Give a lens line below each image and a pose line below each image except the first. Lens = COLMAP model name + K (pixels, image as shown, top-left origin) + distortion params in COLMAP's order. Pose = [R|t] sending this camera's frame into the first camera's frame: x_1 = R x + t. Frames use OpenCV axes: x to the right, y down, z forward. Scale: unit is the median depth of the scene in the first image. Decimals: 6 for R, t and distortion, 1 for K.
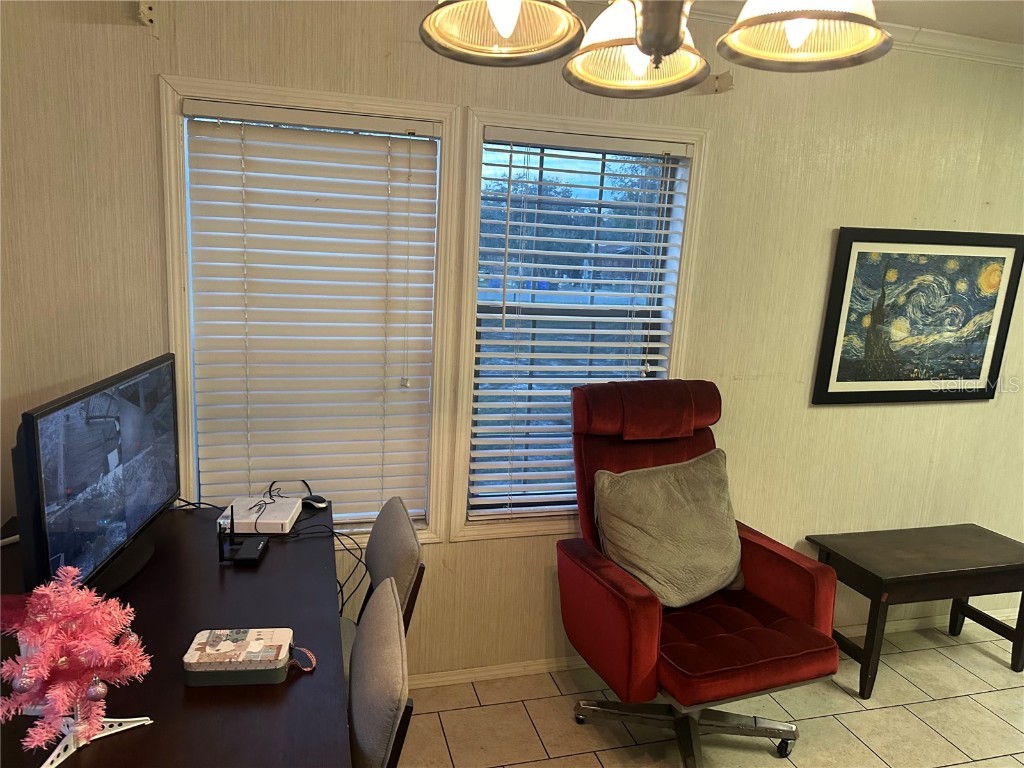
lens RADIAL K [[709.6, 0, 512.0], [0, 709.6, 384.0], [0, 0, 1]] dist [0.088504, -0.092943]
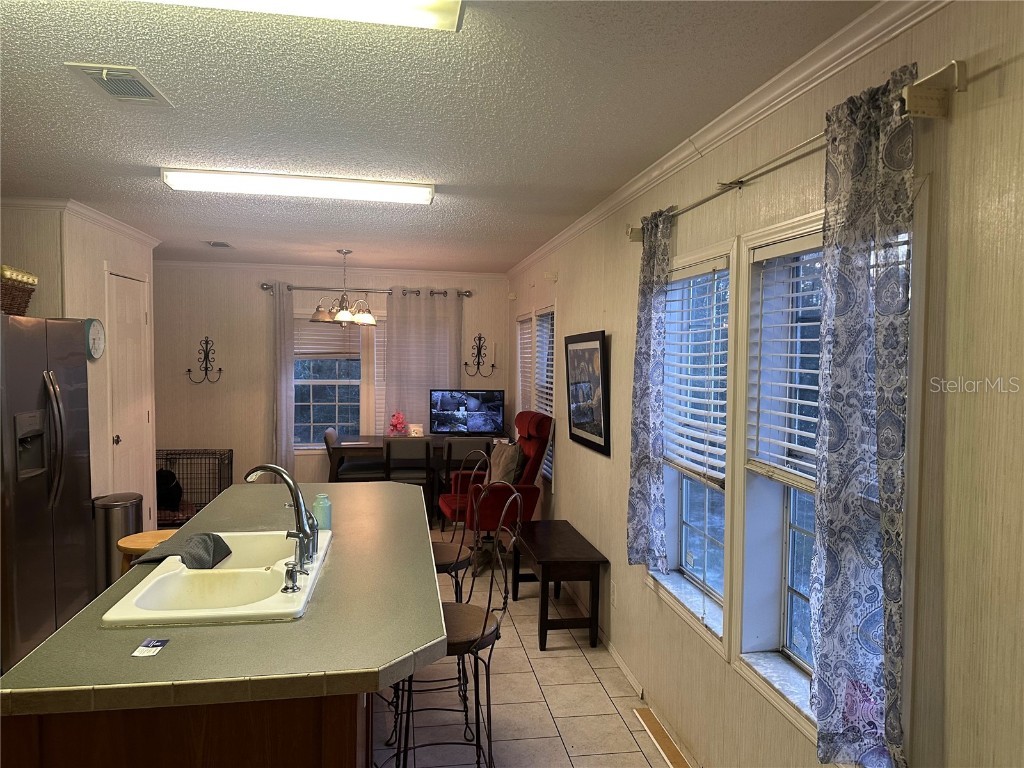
lens RADIAL K [[717.6, 0, 512.0], [0, 717.6, 384.0], [0, 0, 1]] dist [0.080575, -0.097233]
pose [[-0.112953, -0.005012, -0.993588, 2.197243], [-0.203084, 0.978993, 0.018149, -0.104115], [0.972625, 0.203831, -0.111598, 1.072249]]
